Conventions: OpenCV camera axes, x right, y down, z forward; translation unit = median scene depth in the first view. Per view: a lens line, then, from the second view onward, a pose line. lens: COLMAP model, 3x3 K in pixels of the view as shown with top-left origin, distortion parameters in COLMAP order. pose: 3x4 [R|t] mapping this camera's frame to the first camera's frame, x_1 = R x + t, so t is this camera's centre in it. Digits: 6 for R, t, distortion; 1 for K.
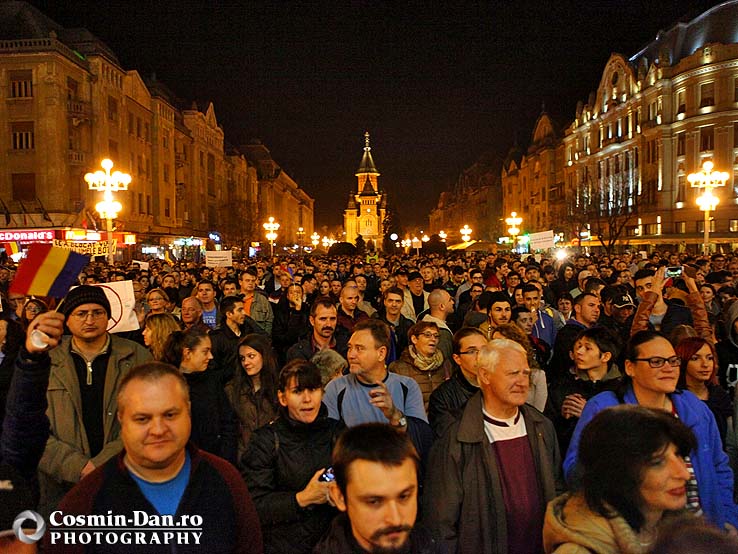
lens RADIAL K [[569.3, 0, 369.0], [0, 569.3, 277.0], [0, 0, 1]] dist [-0.117663, 0.087860]
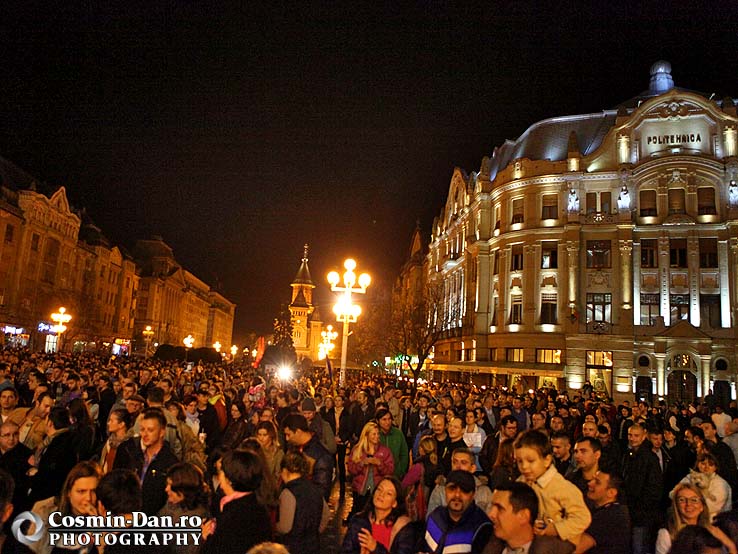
lens RADIAL K [[571.8, 0, 342.9], [0, 571.8, 276.8], [0, 0, 1]] dist [-0.127613, 0.099675]
pose [[0.995183, 0.087230, 0.044729, 0.214194], [-0.076691, 0.976992, -0.199013, -0.009961], [-0.061060, 0.194624, 0.978976, 0.083311]]
